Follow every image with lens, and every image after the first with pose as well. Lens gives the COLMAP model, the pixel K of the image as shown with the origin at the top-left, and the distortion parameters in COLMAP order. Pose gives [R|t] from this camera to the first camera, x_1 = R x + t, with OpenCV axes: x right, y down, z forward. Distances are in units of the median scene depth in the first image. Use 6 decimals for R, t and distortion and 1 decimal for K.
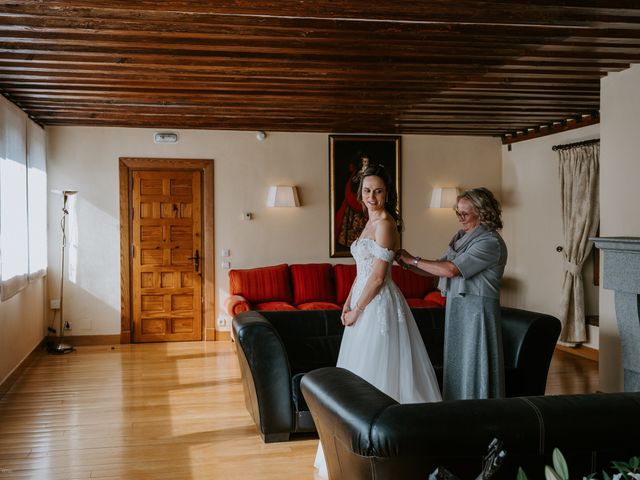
lens RADIAL K [[810.0, 0, 320.0], [0, 810.0, 240.0], [0, 0, 1]] dist [-0.010918, 0.003598]
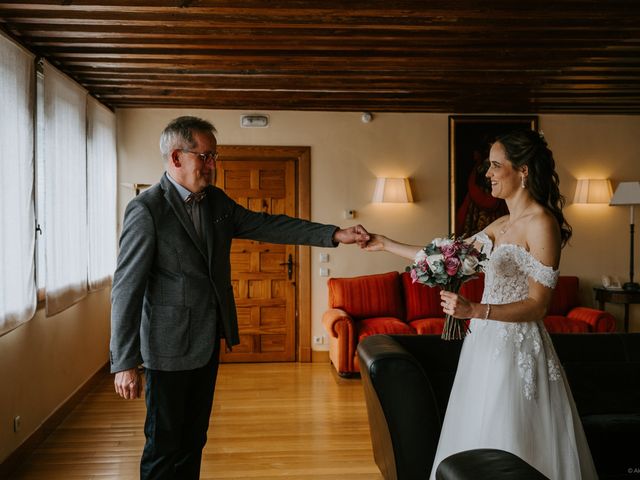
lens RADIAL K [[810.0, 0, 320.0], [0, 810.0, 240.0], [0, 0, 1]] dist [-0.010918, 0.003598]
pose [[0.992176, 0.003636, -0.124791, -0.016476], [-0.004121, 0.999985, -0.003633, 0.000592], [0.124776, 0.004119, 0.992176, 0.171432]]
